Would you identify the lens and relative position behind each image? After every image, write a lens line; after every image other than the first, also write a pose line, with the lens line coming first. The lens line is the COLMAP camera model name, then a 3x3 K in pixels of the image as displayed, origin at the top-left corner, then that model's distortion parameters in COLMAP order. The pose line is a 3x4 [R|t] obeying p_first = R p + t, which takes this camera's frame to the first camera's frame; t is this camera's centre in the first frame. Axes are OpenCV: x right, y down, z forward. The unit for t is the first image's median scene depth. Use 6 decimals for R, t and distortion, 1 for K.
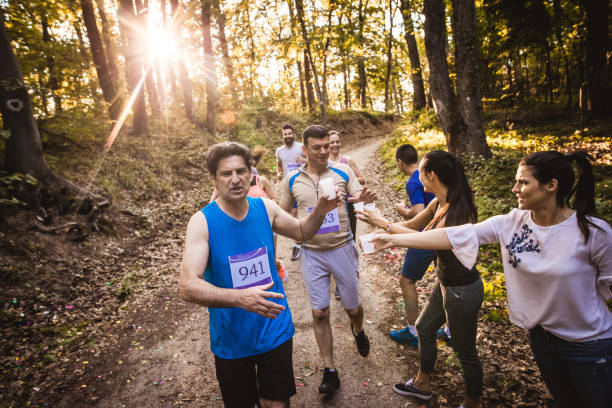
lens RADIAL K [[406.2, 0, 306.6], [0, 406.2, 183.3], [0, 0, 1]] dist [-0.006309, 0.002278]
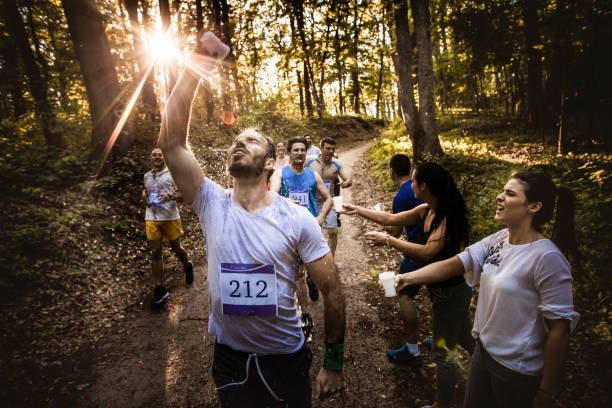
lens RADIAL K [[551.1, 0, 306.0], [0, 551.1, 204.0], [0, 0, 1]] dist [0.002296, 0.005399]
pose [[0.999390, 0.016524, 0.030754, -0.038817], [-0.016625, 0.999857, 0.003033, 0.057898], [-0.030700, -0.003542, 0.999522, -0.492451]]
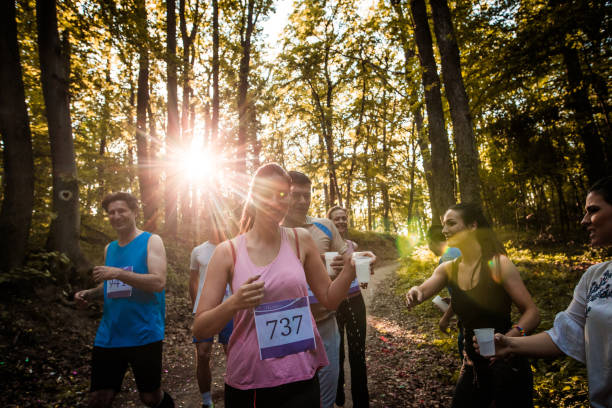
lens RADIAL K [[424.4, 0, 317.1], [0, 424.4, 203.4], [0, 0, 1]] dist [0.000131, 0.004820]
pose [[0.996673, 0.045224, -0.067814, 0.036468], [-0.062335, 0.958946, -0.276652, 0.055143], [0.052519, 0.279958, 0.958574, -0.054890]]
